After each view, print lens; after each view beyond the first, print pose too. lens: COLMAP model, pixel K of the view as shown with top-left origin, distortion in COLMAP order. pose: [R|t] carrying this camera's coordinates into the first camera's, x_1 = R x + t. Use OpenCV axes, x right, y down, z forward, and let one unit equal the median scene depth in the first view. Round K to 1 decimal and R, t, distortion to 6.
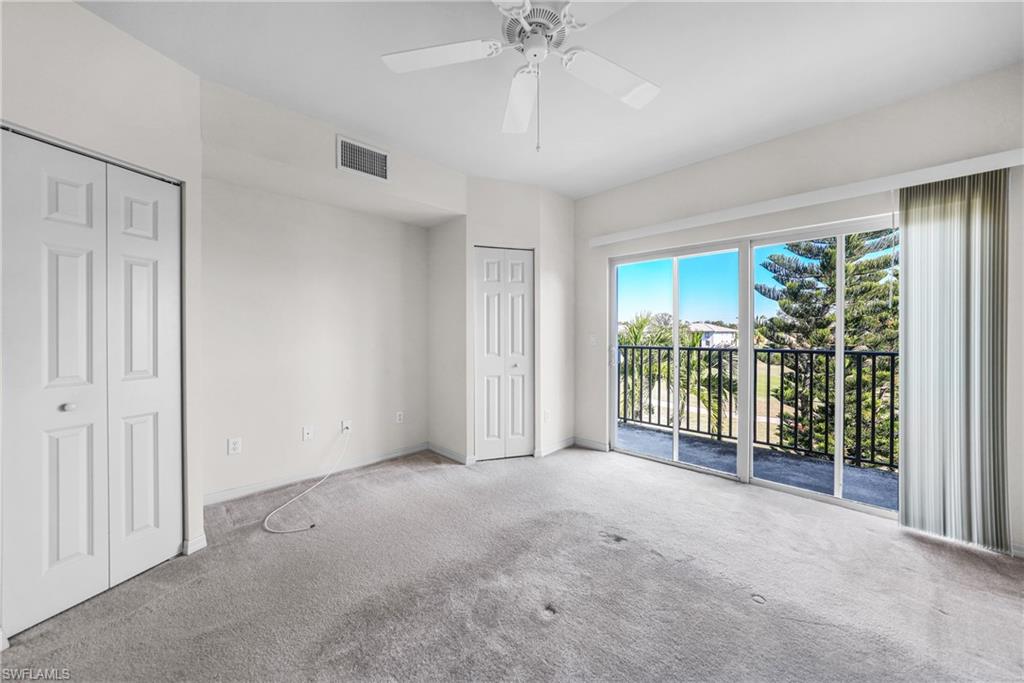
lens RADIAL K [[363.7, 0, 513.3], [0, 363.7, 336.7], [0, 0, 1]] dist [-0.022120, 0.005315]
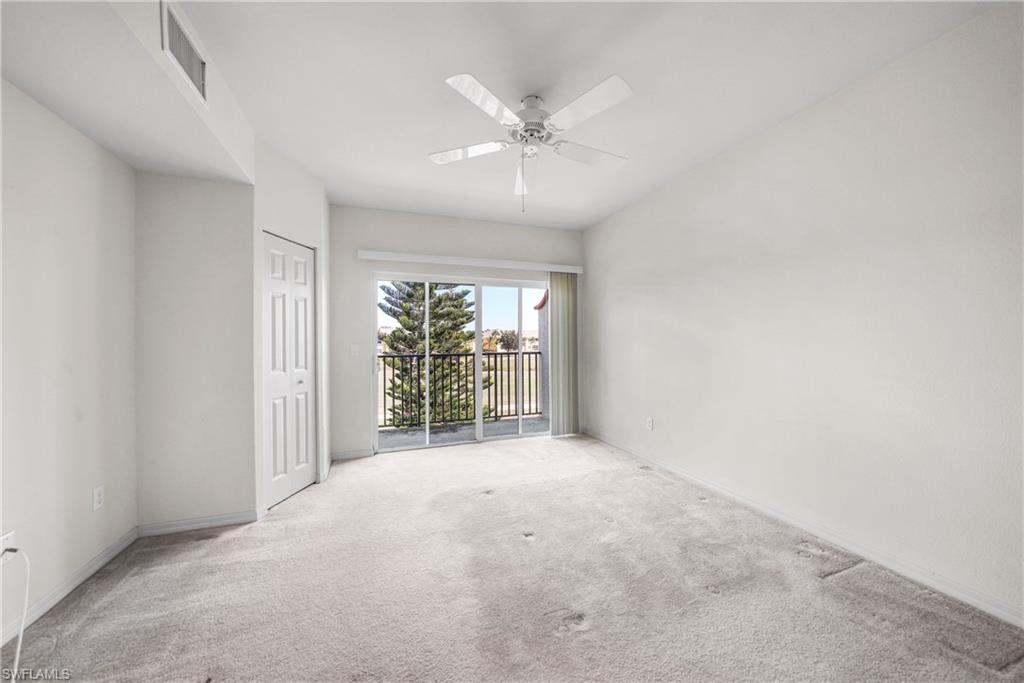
lens RADIAL K [[359.7, 0, 512.0], [0, 359.7, 341.5], [0, 0, 1]] dist [-0.030015, 0.007266]
pose [[0.417511, -0.001184, 0.908671, -0.563952], [0.016896, 0.999836, -0.006461, -0.001041], [-0.908515, 0.018051, 0.417462, 0.212825]]
